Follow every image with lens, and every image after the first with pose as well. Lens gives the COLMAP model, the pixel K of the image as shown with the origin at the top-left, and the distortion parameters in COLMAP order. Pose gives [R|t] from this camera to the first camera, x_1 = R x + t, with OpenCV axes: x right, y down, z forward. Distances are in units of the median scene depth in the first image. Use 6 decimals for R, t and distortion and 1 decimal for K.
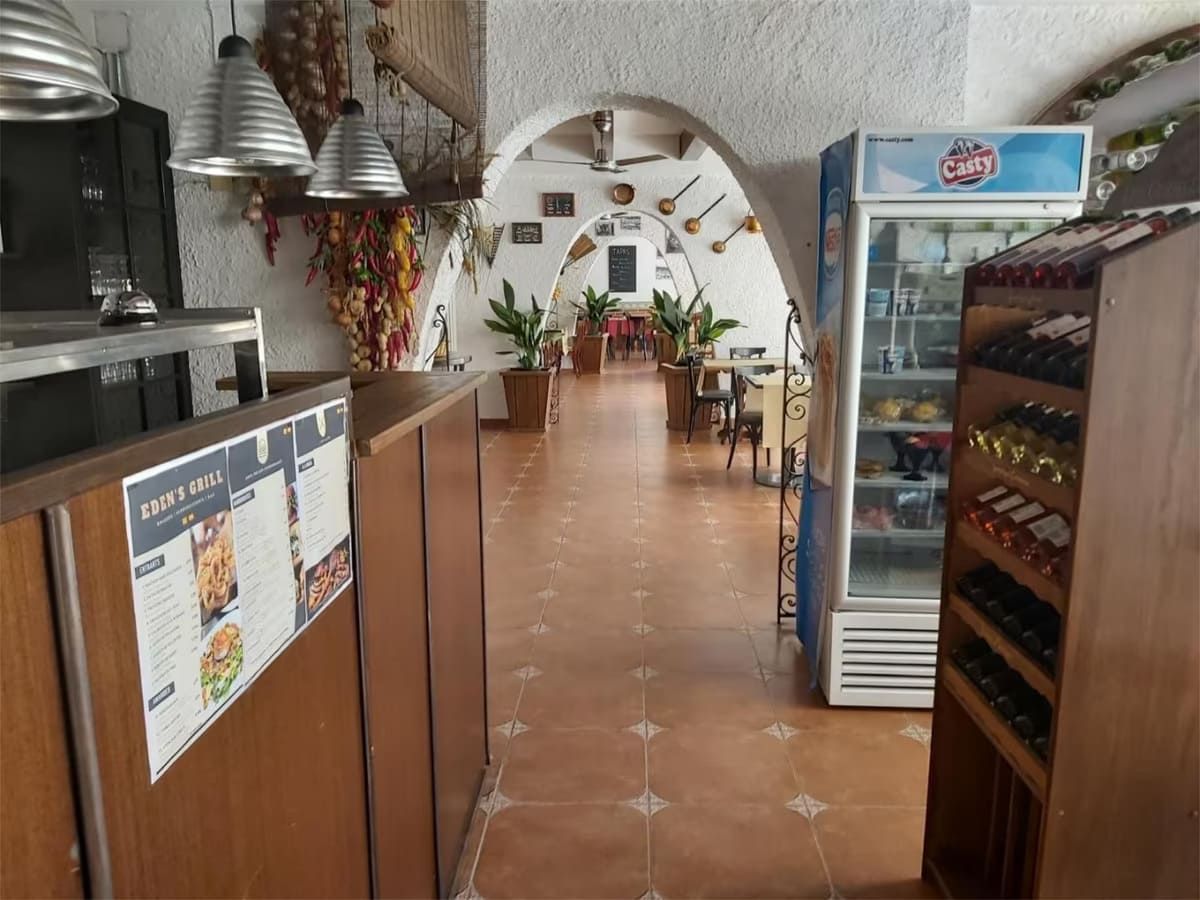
lens RADIAL K [[914.6, 0, 600.0], [0, 914.6, 450.0], [0, 0, 1]] dist [-0.000081, -0.063530]
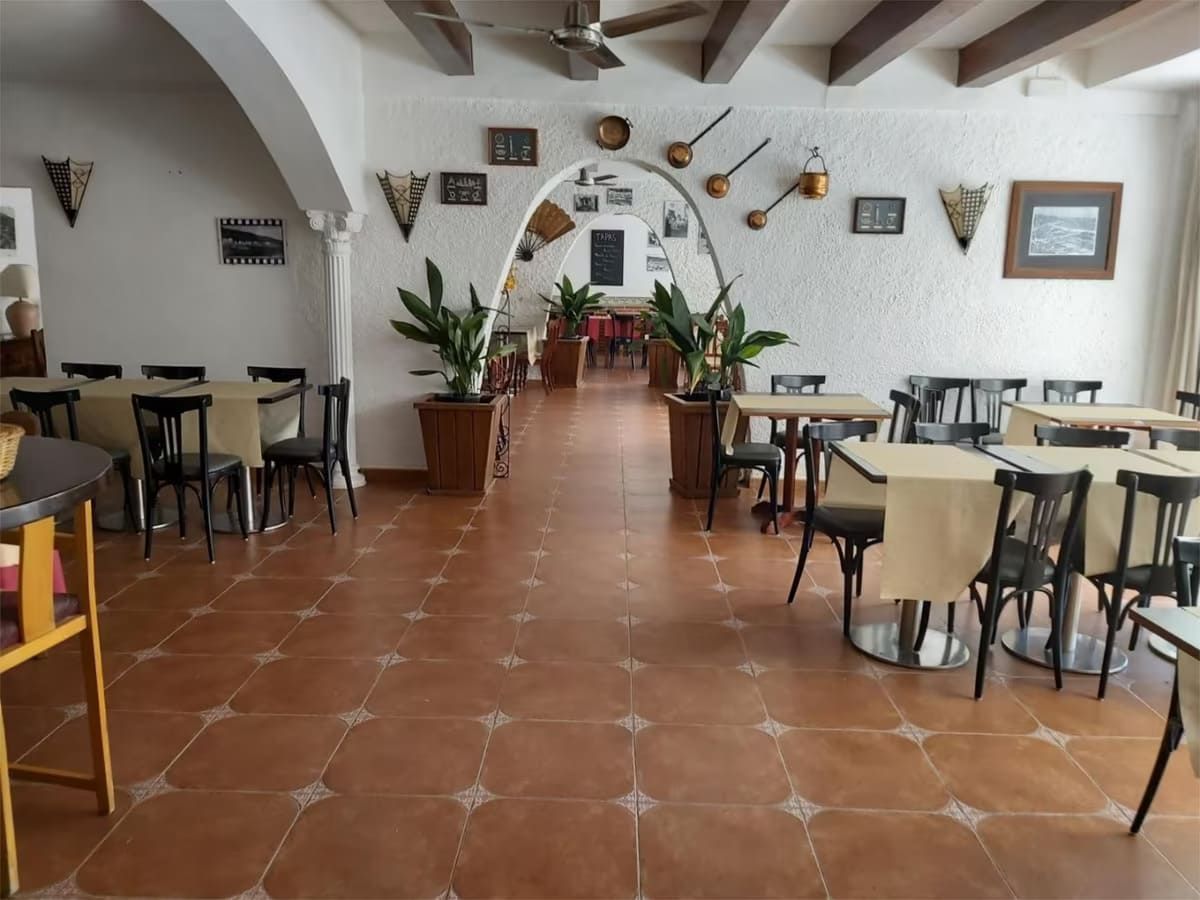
lens RADIAL K [[945.7, 0, 627.0], [0, 945.7, 449.6], [0, 0, 1]] dist [0.035859, -0.073610]
pose [[0.998474, 0.022371, 0.050492, 0.006392], [-0.022391, 0.999749, -0.000157, -0.053950], [-0.050482, -0.000973, 0.998724, 0.318585]]
